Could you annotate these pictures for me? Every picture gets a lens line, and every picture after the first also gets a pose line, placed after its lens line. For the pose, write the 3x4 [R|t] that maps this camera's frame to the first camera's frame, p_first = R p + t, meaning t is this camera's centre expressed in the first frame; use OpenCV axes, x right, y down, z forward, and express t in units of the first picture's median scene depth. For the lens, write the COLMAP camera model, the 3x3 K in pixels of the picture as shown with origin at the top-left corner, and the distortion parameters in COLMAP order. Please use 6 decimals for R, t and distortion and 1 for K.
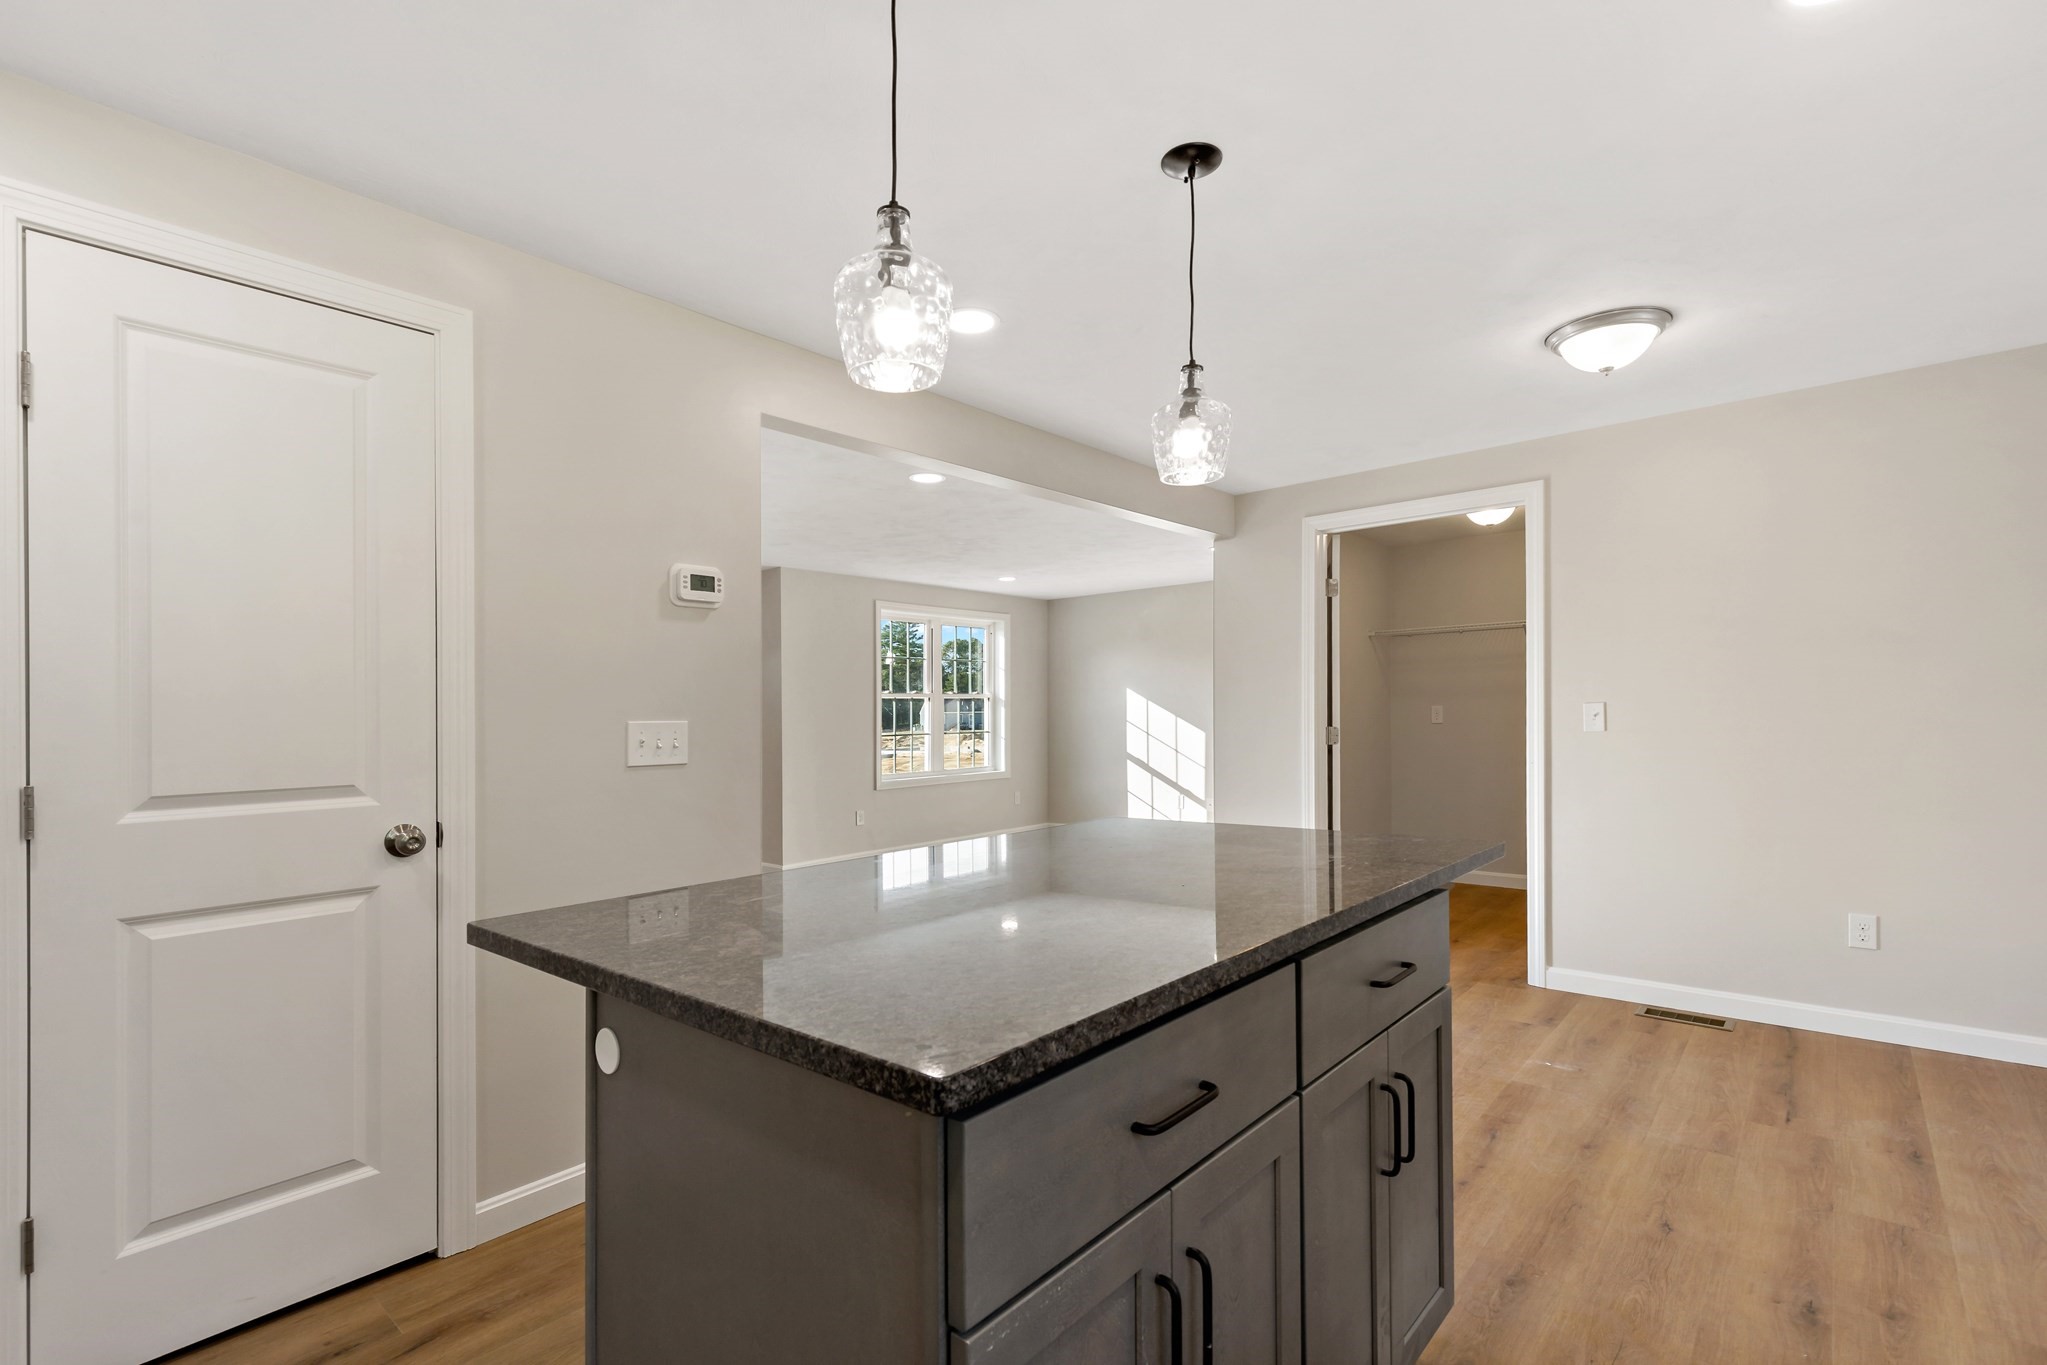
lens RADIAL K [[925.8, 0, 1036.9], [0, 925.8, 706.9], [0, 0, 1]] dist [0.011188, 0.000374]
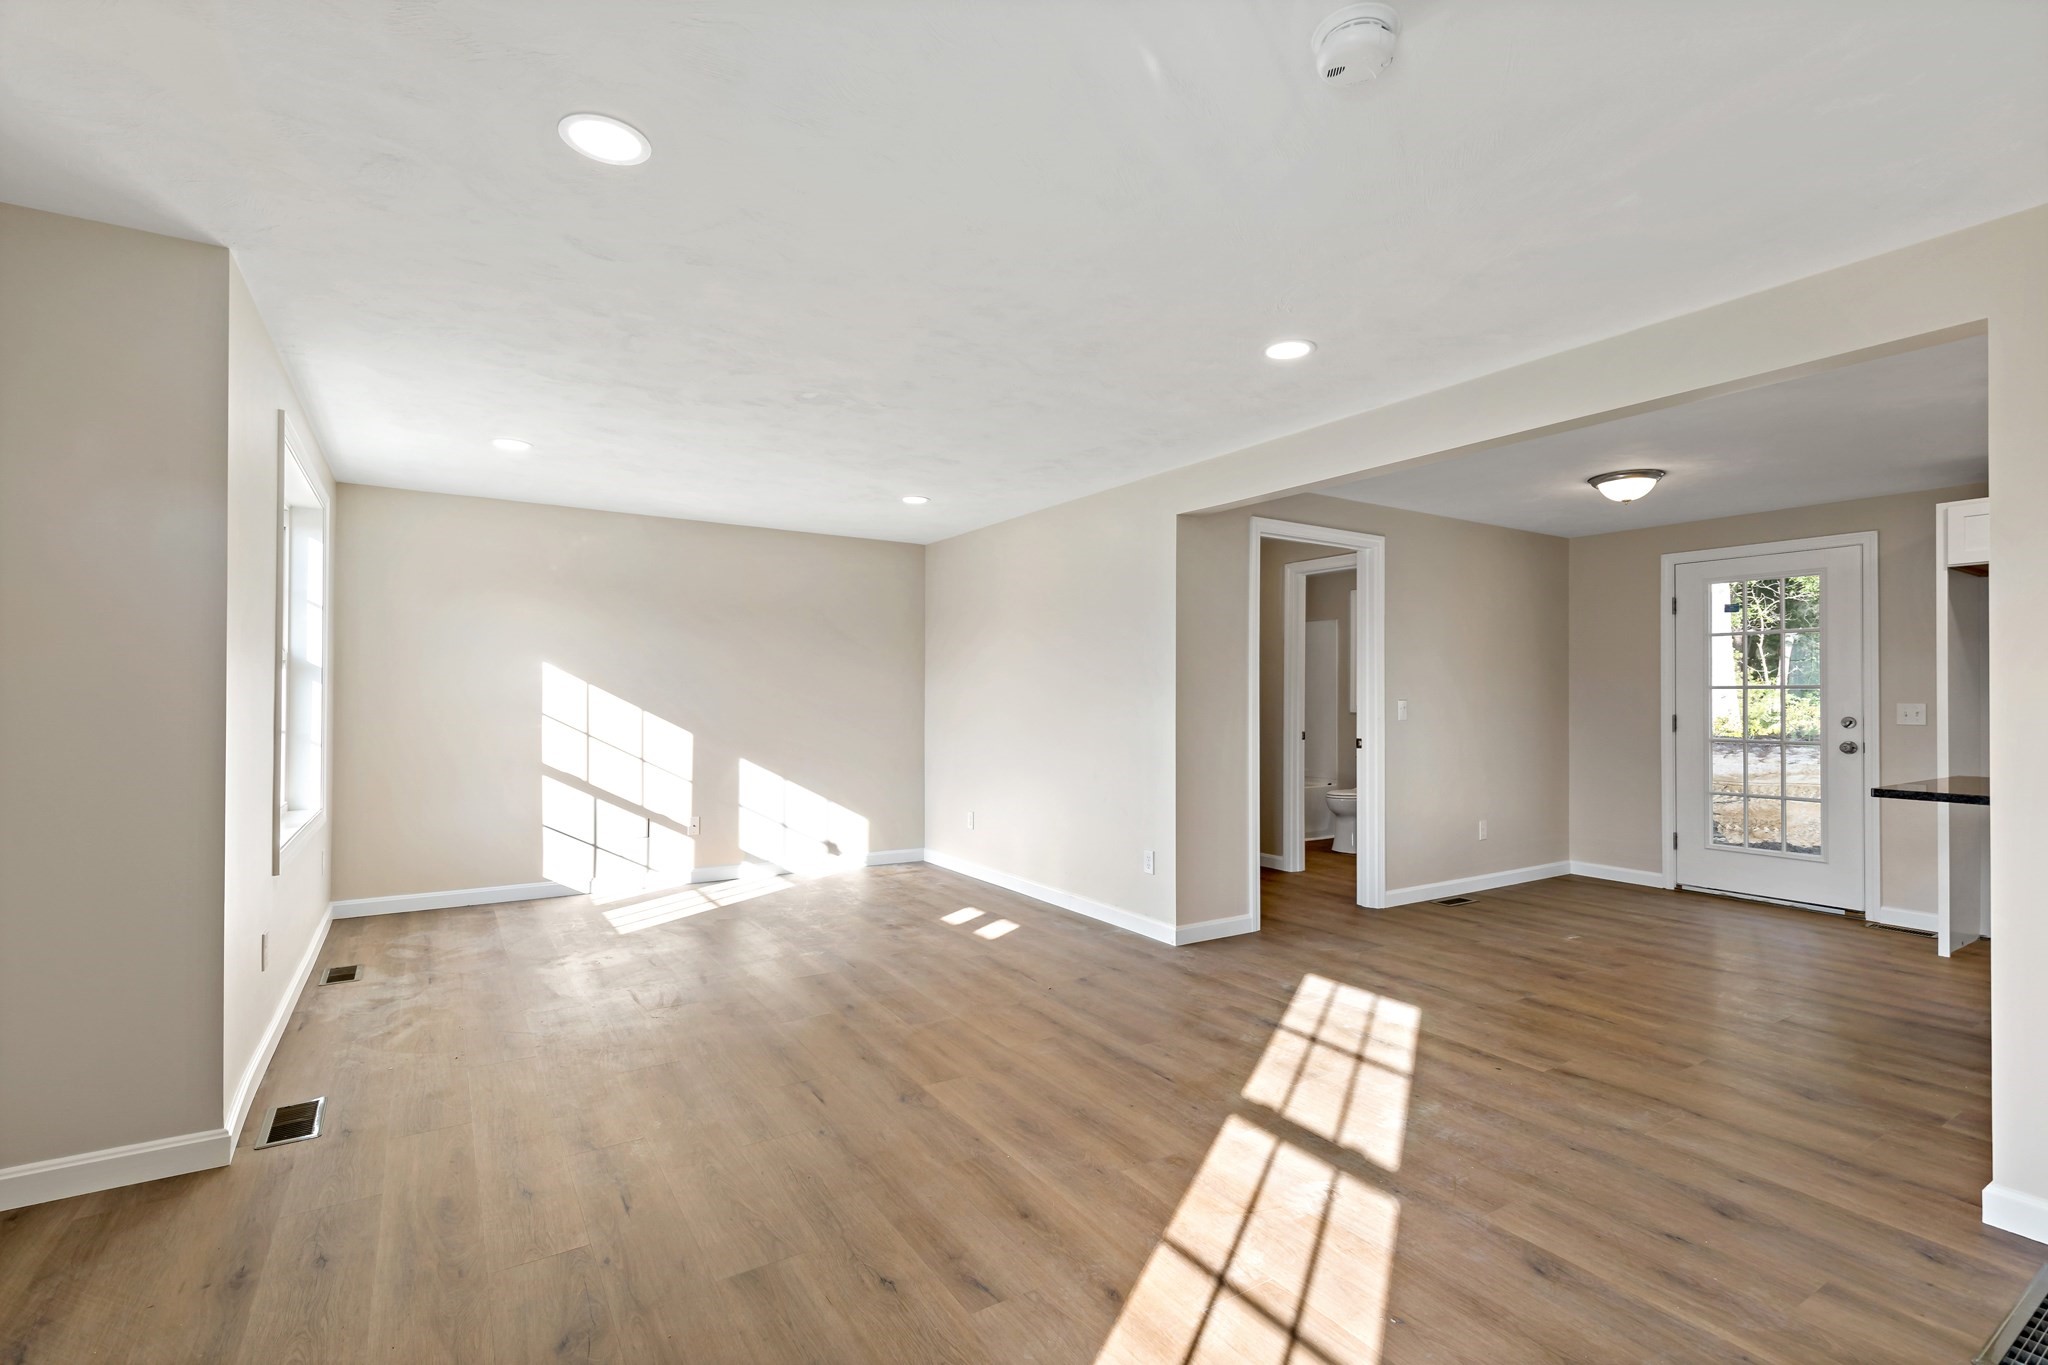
lens RADIAL K [[951.8, 0, 1024.0], [0, 951.8, 682.5], [0, 0, 1]] dist [0.020573, 0.000169]
pose [[0.287600, 0.030434, 0.957267, -1.490260], [-0.015869, 0.999509, -0.027009, 0.034346], [-0.957619, -0.007423, 0.287942, 1.722791]]
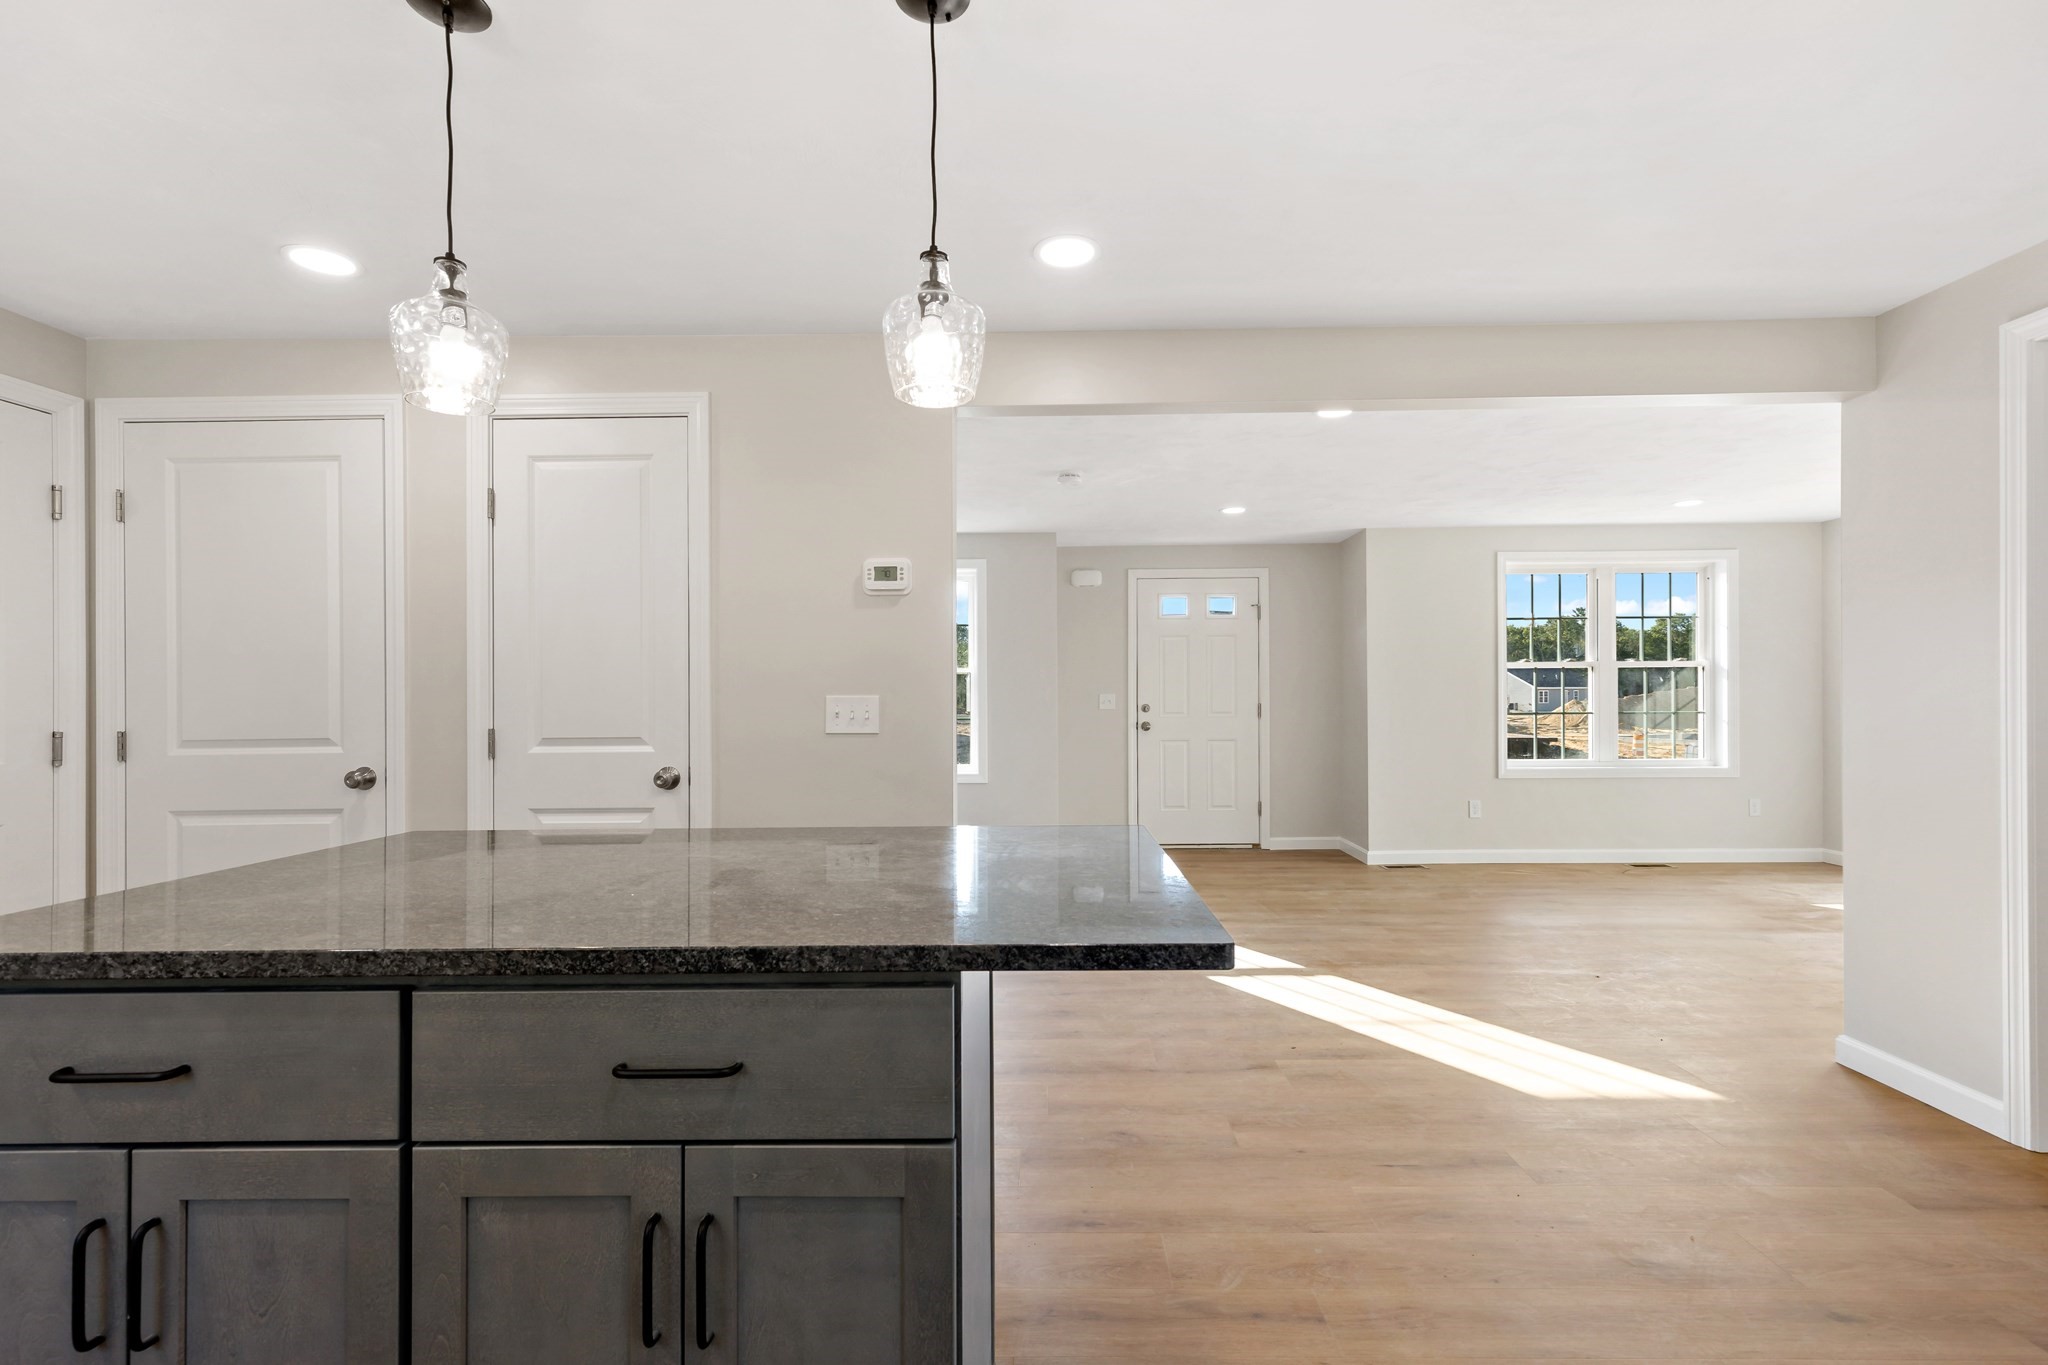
lens RADIAL K [[922.3, 0, 1024.0], [0, 922.3, 682.5], [0, 0, 1]] dist [0.008552, -0.000087]
pose [[0.638350, 0.002980, -0.769741, 0.600908], [0.001953, 0.999983, 0.005491, -0.007328], [0.769744, -0.005008, 0.638333, 0.412195]]
